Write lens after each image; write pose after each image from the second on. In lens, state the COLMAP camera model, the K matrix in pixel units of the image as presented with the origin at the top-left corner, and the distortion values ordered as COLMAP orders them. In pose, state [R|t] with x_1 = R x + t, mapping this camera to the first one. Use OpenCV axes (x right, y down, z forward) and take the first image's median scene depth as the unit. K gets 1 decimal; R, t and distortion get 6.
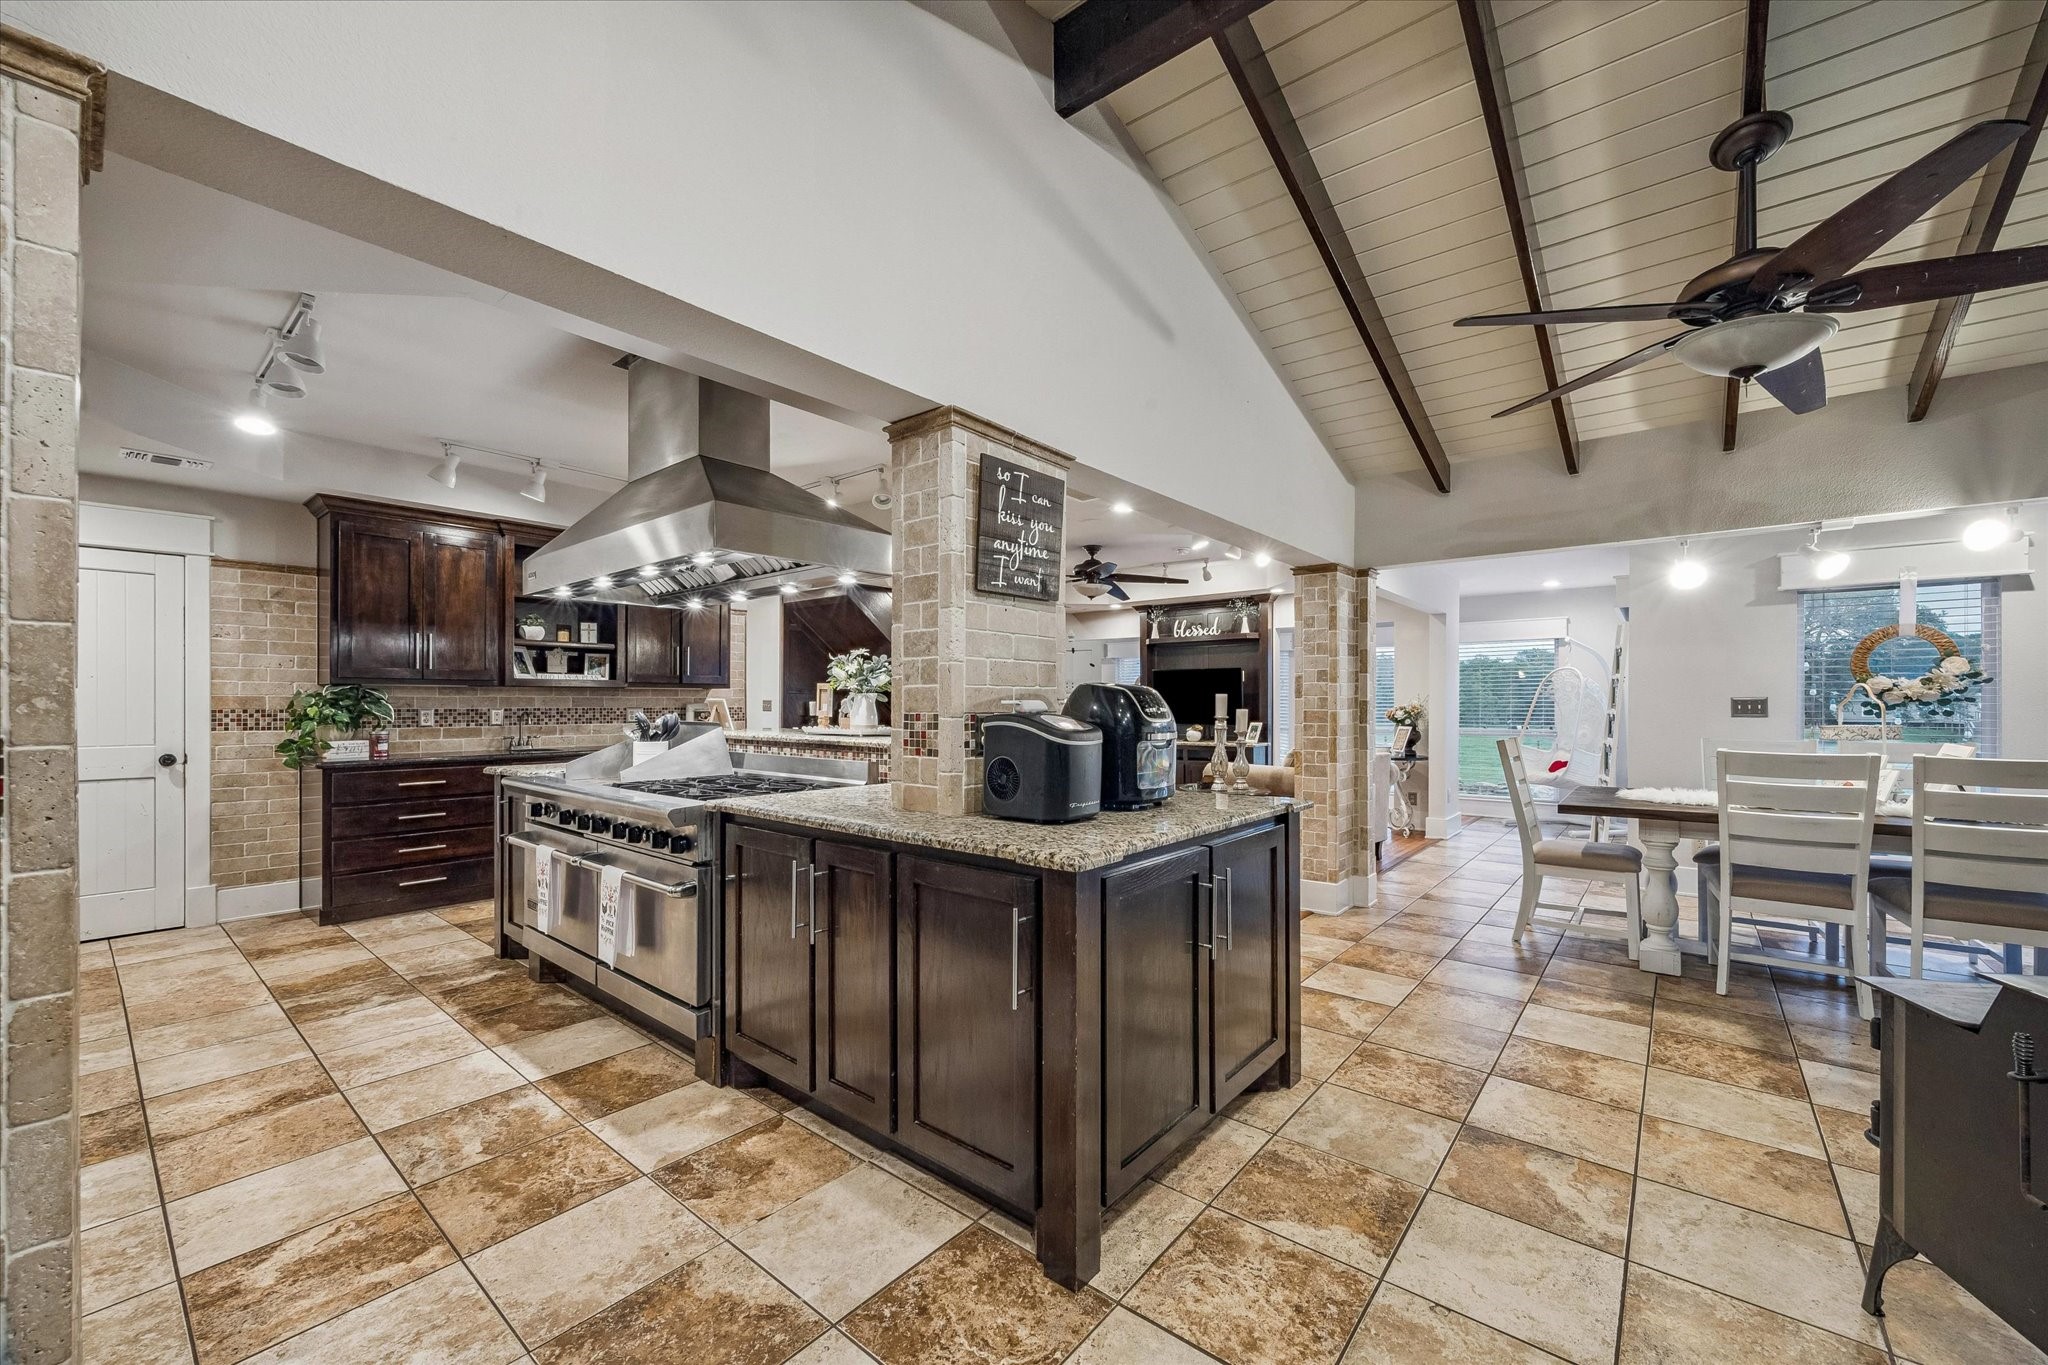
lens RADIAL K [[797.3, 0, 1044.5], [0, 797.3, 697.9], [0, 0, 1]] dist [-0.010090, -0.000572]
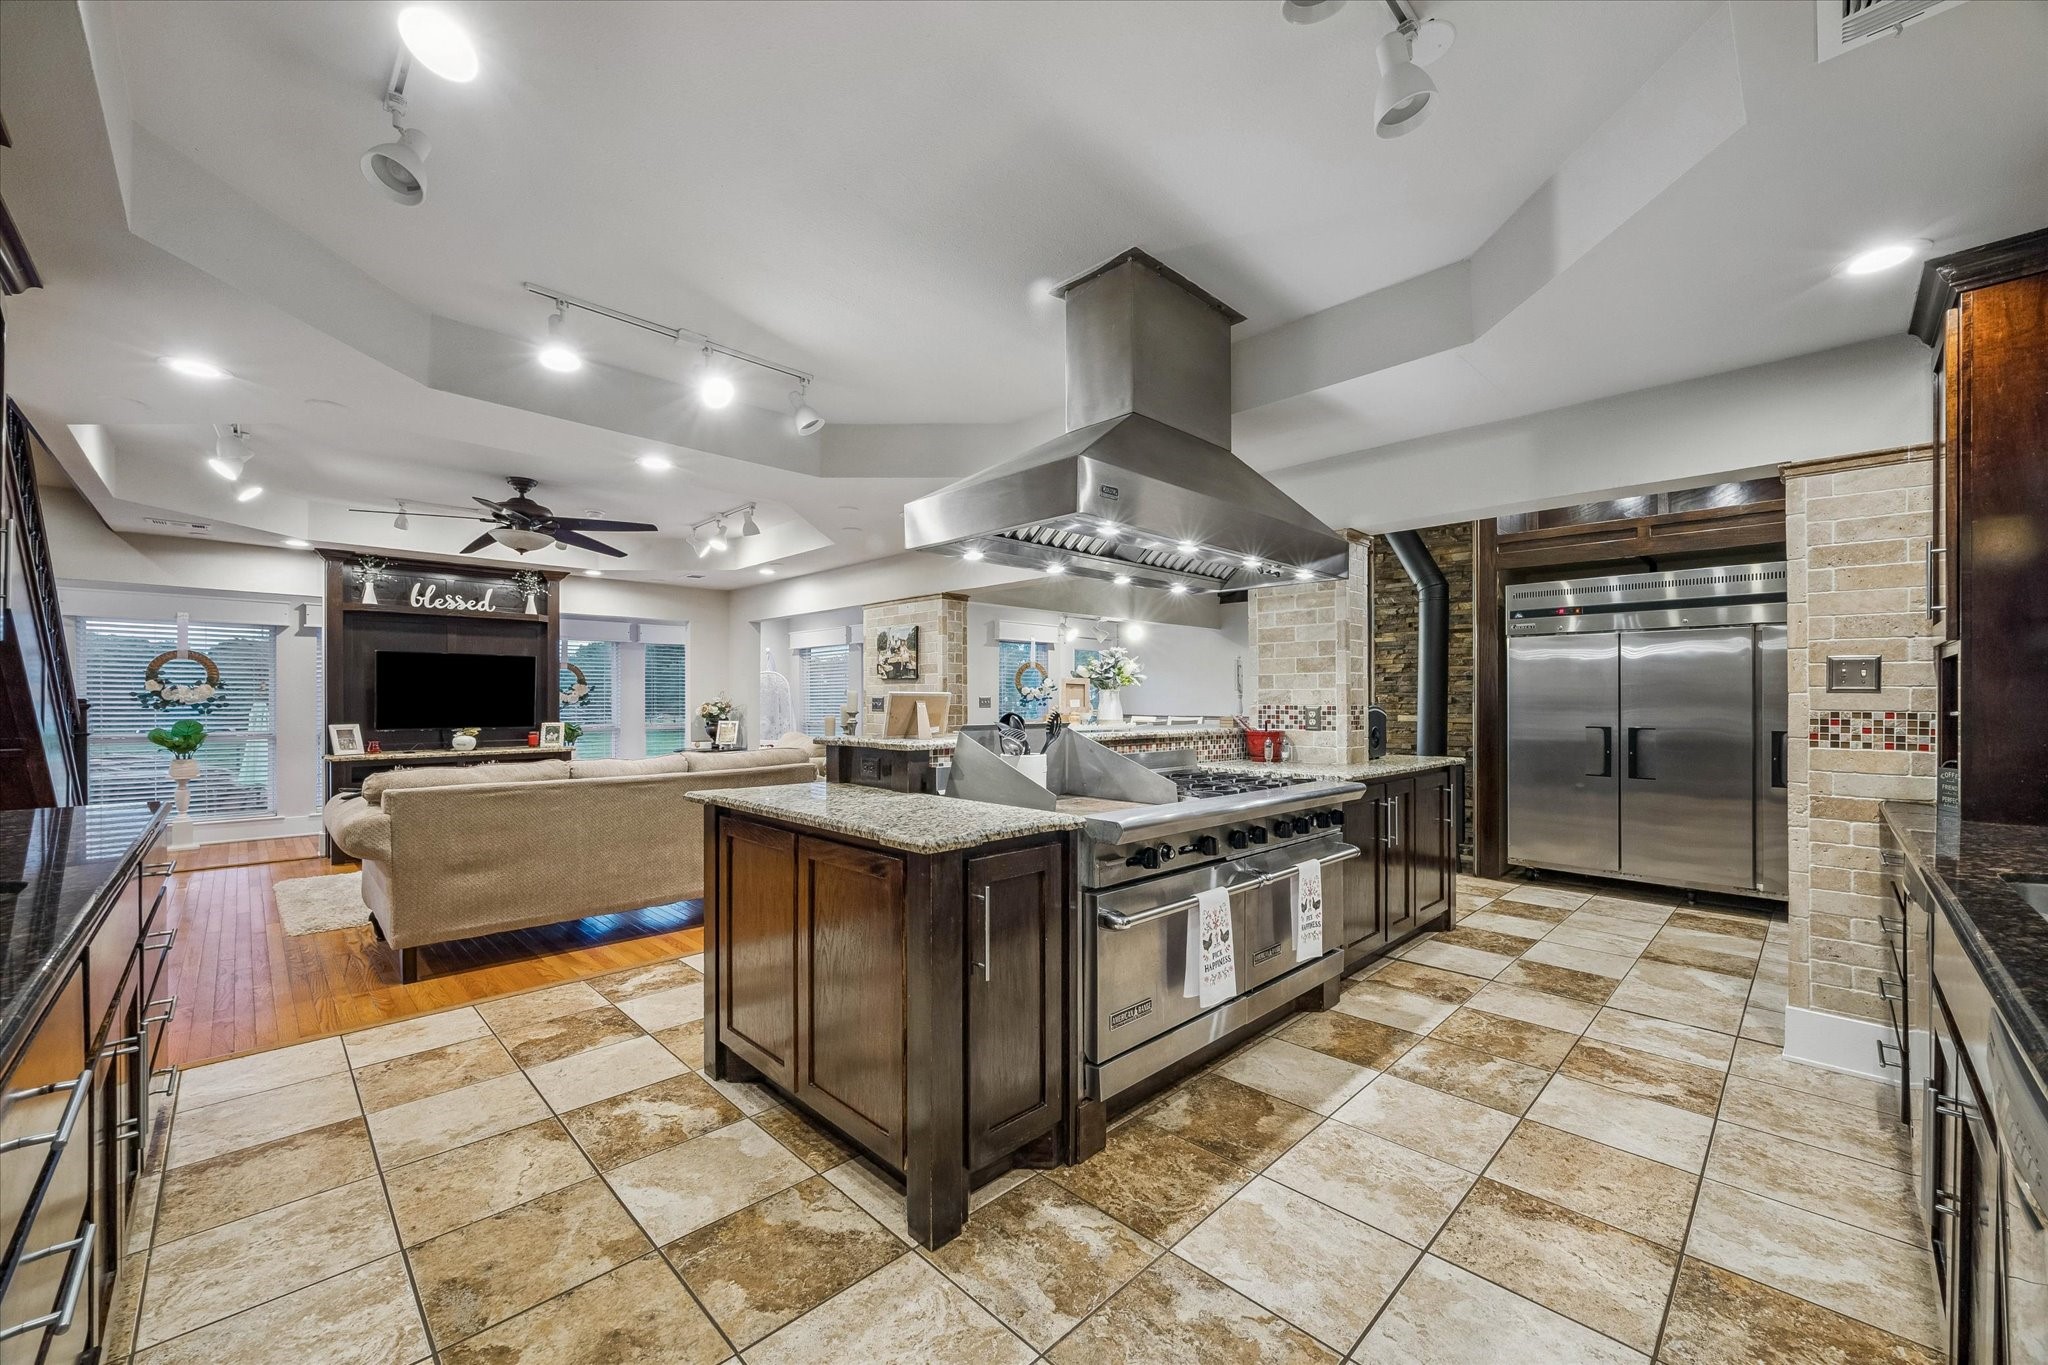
lens RADIAL K [[797.3, 0, 1044.5], [0, 797.3, 697.9], [0, 0, 1]] dist [-0.010090, -0.000572]
pose [[0.101408, 0.003181, 0.994840, -1.813917], [-0.004483, 0.999986, -0.002740, 0.014981], [-0.994835, -0.004182, 0.101421, 1.417280]]
